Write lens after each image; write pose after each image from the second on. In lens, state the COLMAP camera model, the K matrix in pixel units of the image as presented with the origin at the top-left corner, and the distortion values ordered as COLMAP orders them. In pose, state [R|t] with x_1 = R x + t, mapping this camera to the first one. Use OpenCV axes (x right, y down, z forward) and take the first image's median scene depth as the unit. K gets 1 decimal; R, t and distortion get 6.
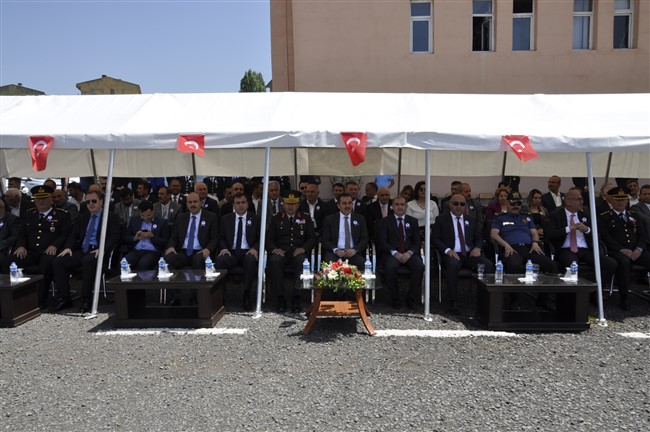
lens RADIAL K [[499.0, 0, 328.5], [0, 499.0, 215.1], [0, 0, 1]] dist [0.012182, -0.014418]
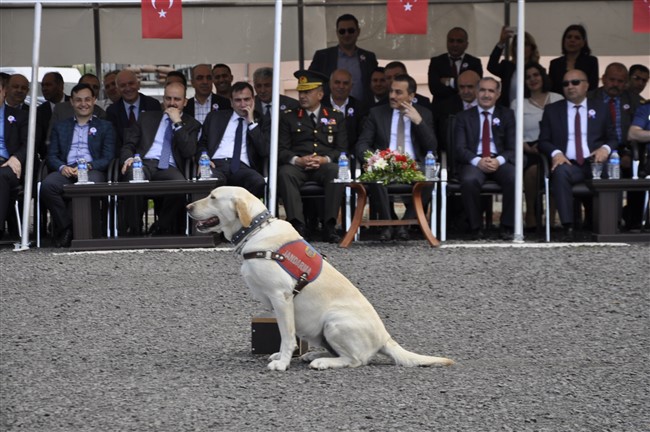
lens RADIAL K [[2186.8, 0, 325.1], [0, 2186.8, 215.8], [0, 0, 1]] dist [0.151405, 0.000000]
pose [[0.999727, -0.018490, -0.014298, -0.024006], [0.017212, 0.996248, -0.084820, 0.387832], [0.015812, 0.084550, 0.996294, -1.846953]]
